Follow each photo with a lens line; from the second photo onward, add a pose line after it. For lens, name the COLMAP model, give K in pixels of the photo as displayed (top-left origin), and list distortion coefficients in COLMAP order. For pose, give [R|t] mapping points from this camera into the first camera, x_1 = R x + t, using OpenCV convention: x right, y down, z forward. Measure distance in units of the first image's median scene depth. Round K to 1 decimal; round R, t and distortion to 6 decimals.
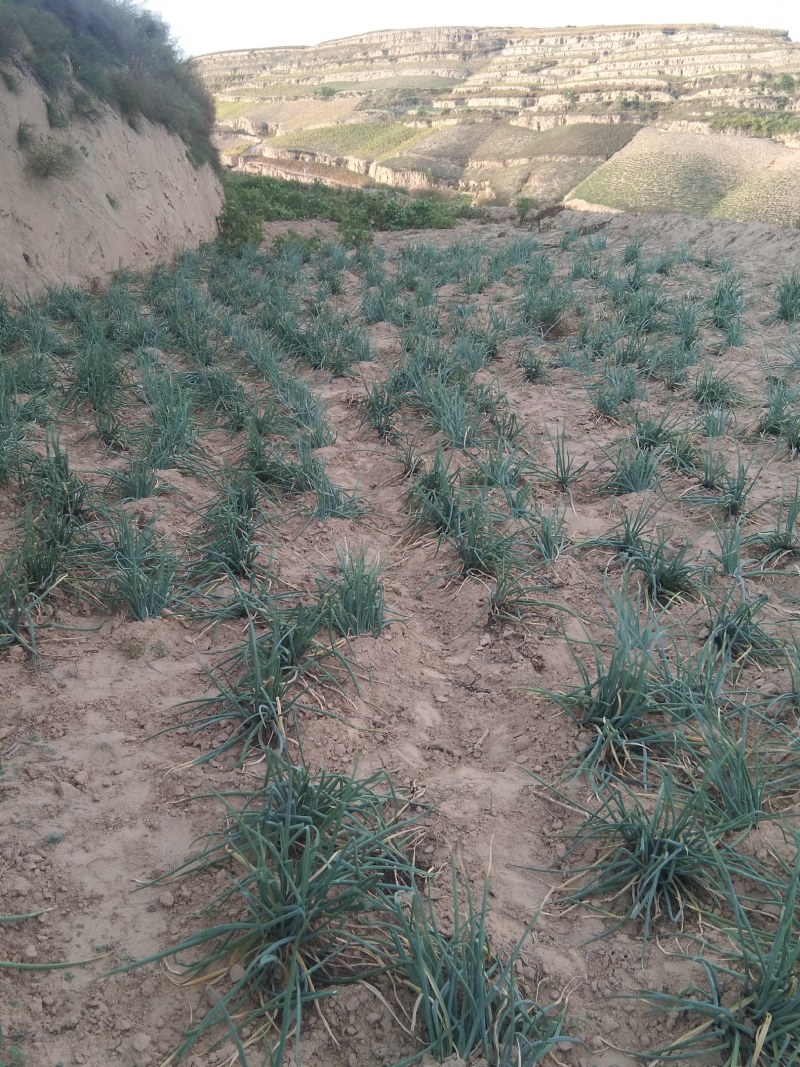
lens RADIAL K [[1028.5, 0, 406.3], [0, 1028.5, 532.0], [0, 0, 1]] dist [0.114598, -0.195548]
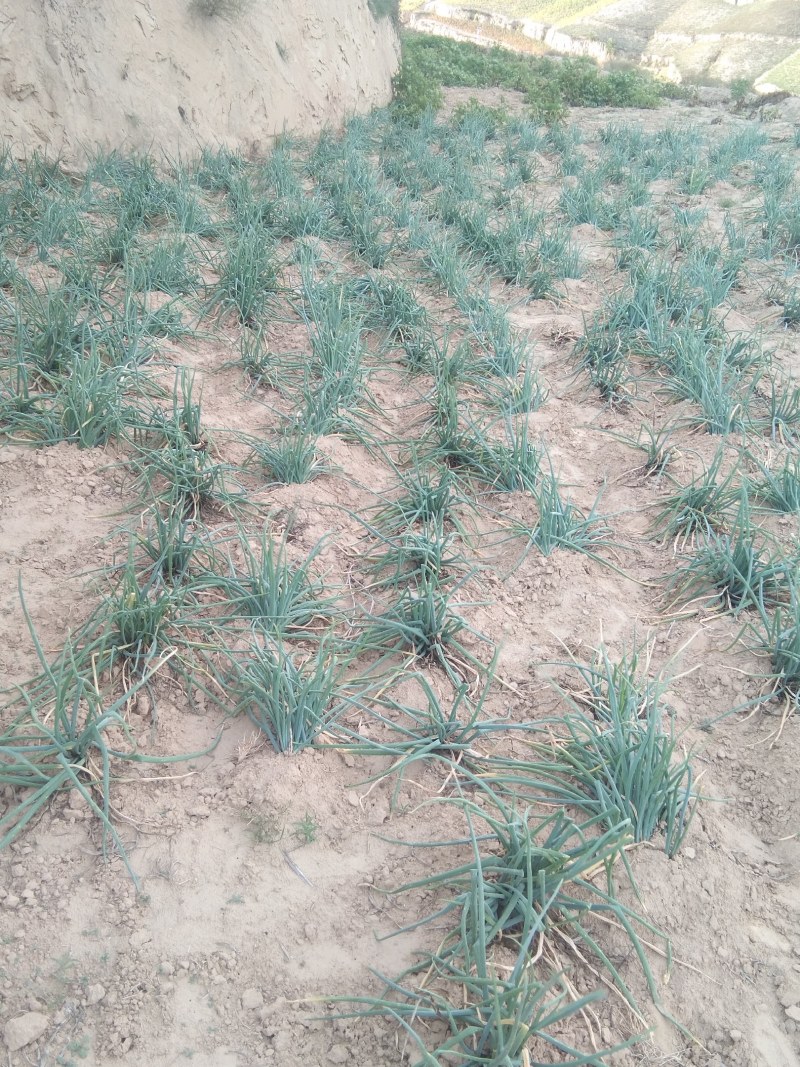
lens RADIAL K [[1028.5, 0, 406.3], [0, 1028.5, 532.0], [0, 0, 1]] dist [0.114598, -0.195548]
pose [[0.986472, 0.120440, -0.111206, -0.050700], [-0.107425, 0.987373, 0.116427, -0.049078], [0.123824, -0.102906, 0.986954, 0.162026]]
